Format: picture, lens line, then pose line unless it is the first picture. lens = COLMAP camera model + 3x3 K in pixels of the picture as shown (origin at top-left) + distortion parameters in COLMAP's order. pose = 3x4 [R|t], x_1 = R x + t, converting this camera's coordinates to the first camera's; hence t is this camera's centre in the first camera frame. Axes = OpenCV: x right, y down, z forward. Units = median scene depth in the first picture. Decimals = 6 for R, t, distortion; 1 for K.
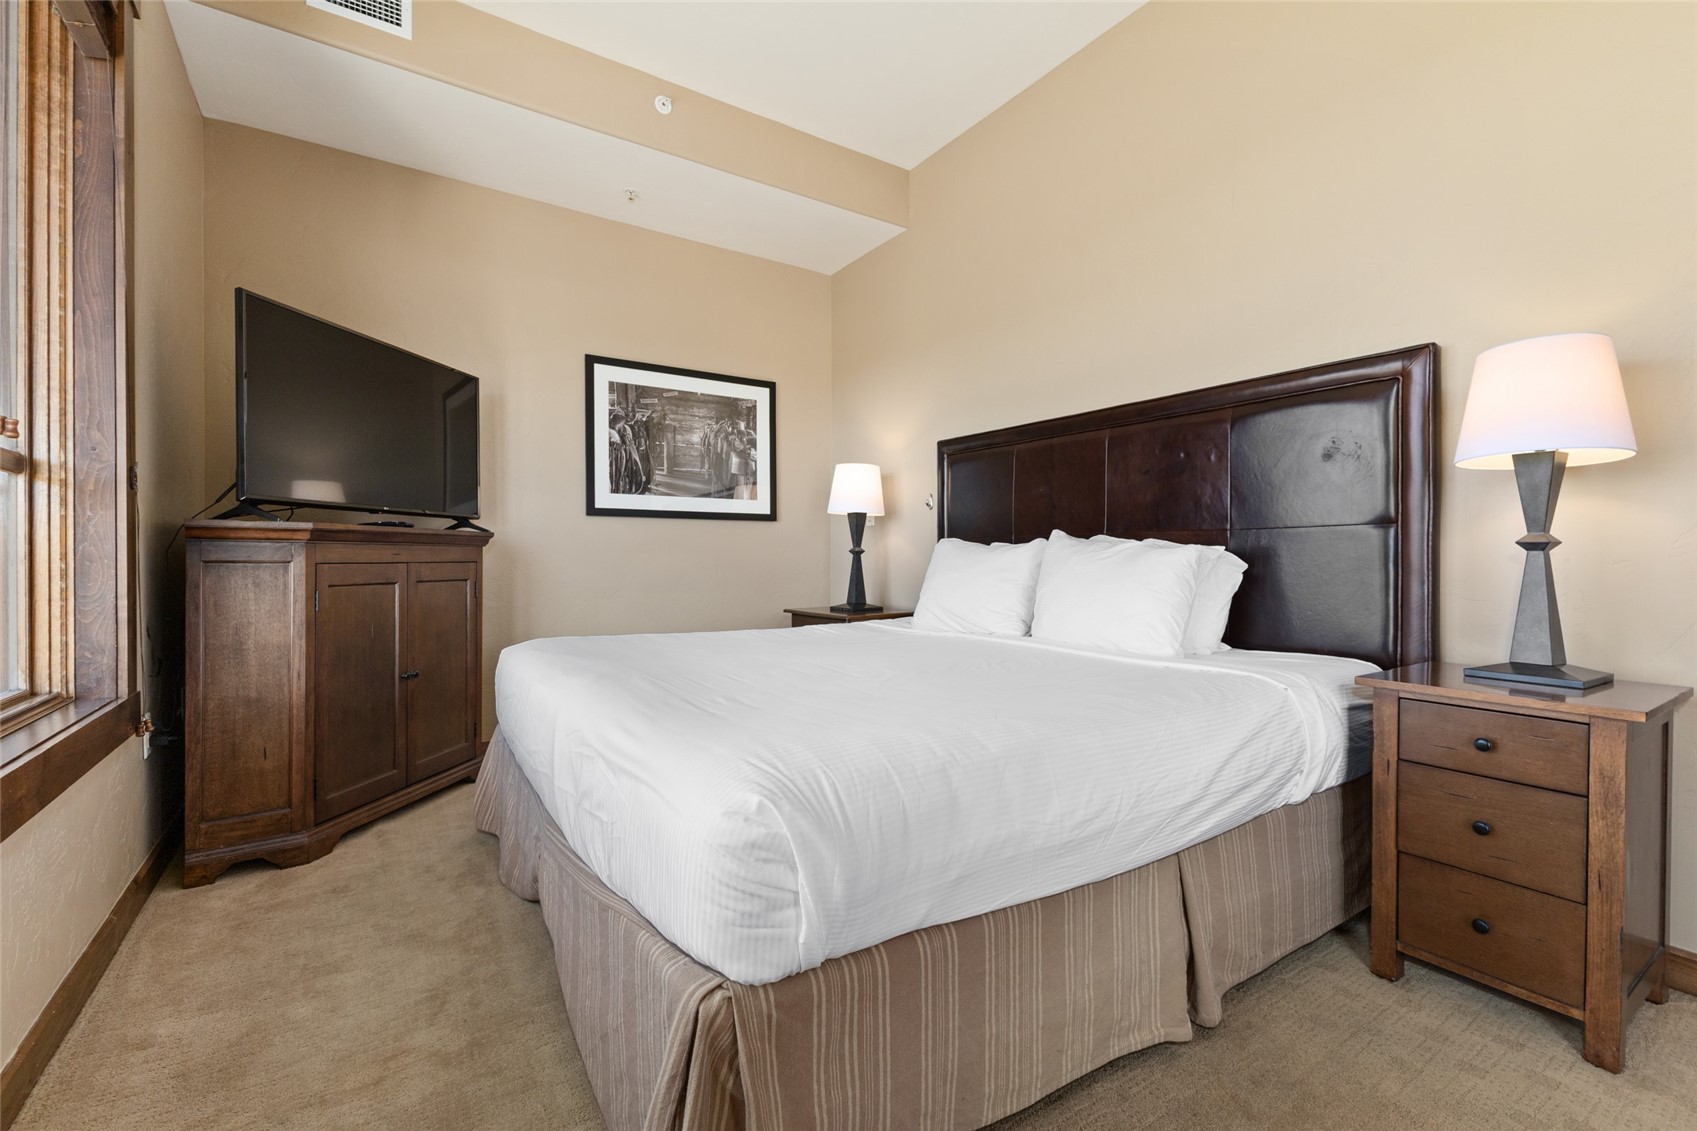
lens RADIAL K [[741.0, 0, 847.8], [0, 741.0, 559.2], [0, 0, 1]] dist [0.014943, -0.005145]
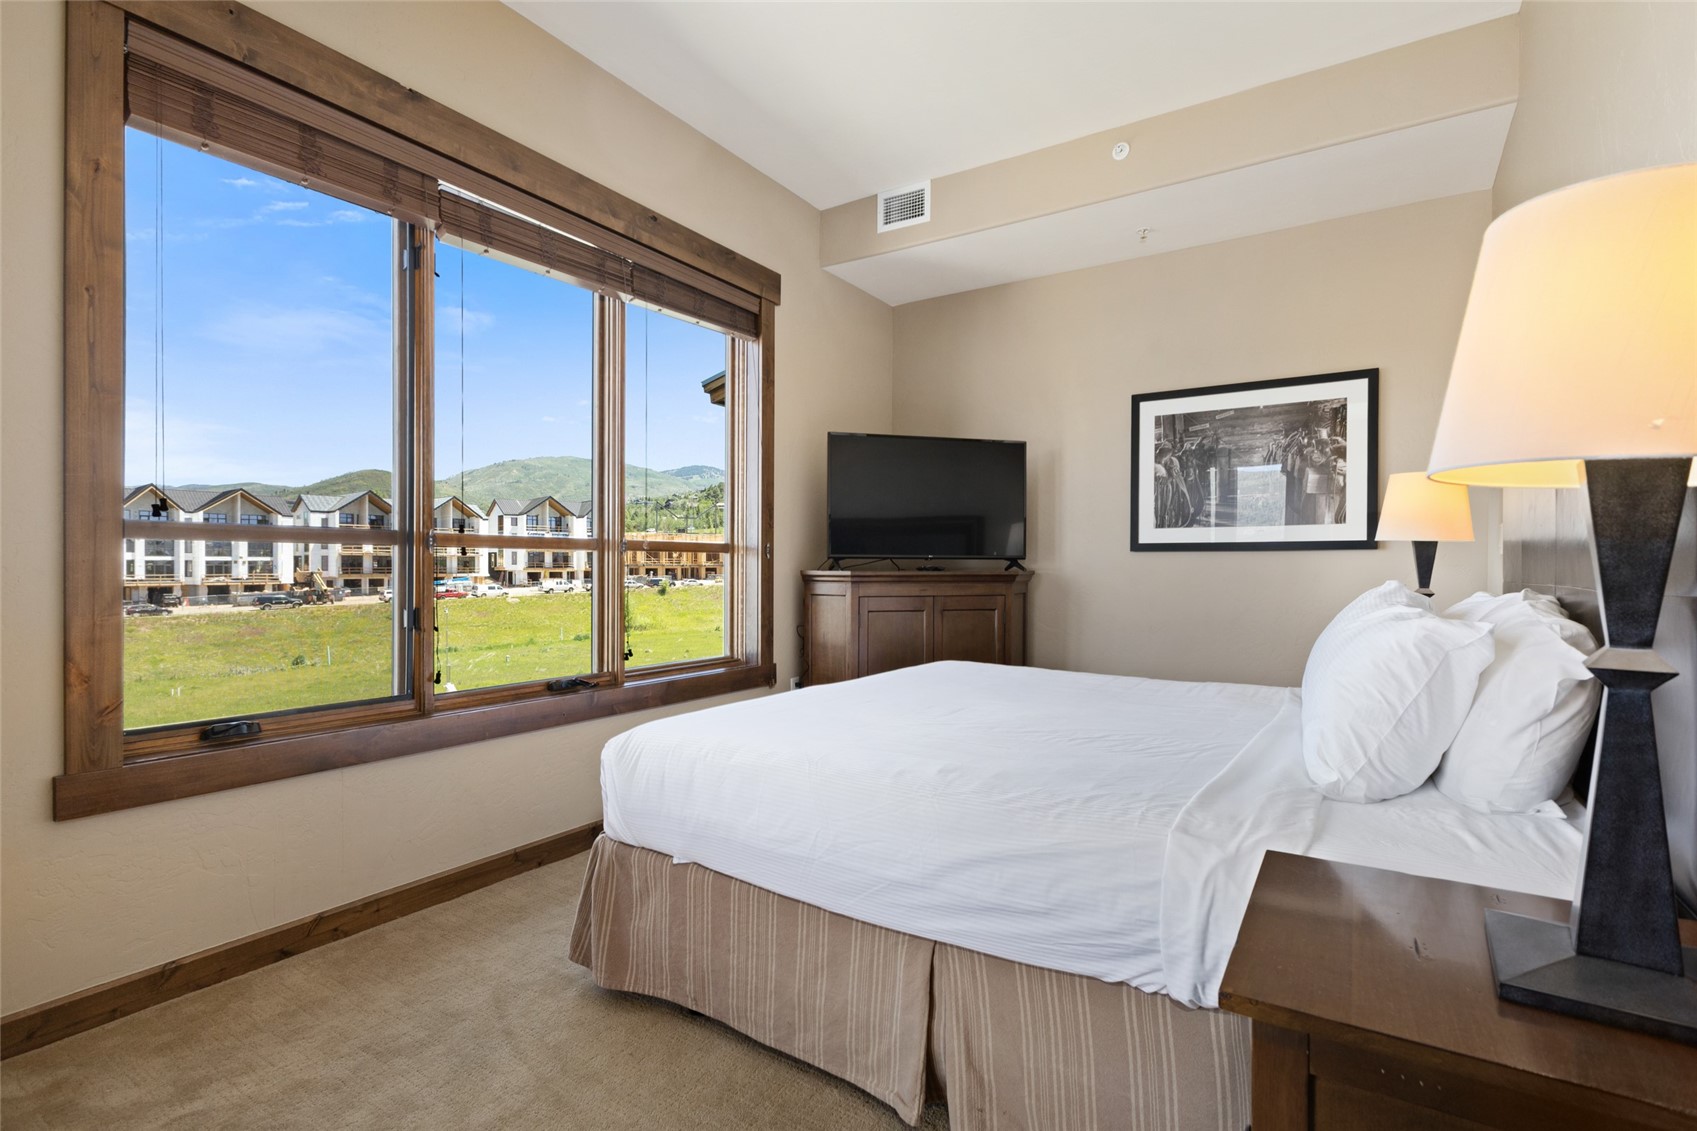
lens RADIAL K [[819.5, 0, 847.9], [0, 819.5, 573.4], [0, 0, 1]] dist [-0.000430, -0.000054]
pose [[0.388185, 0.009621, -0.921531, 0.524886], [-0.004828, 0.999953, 0.008406, -0.034352], [0.921569, 0.001186, 0.388213, 0.185550]]
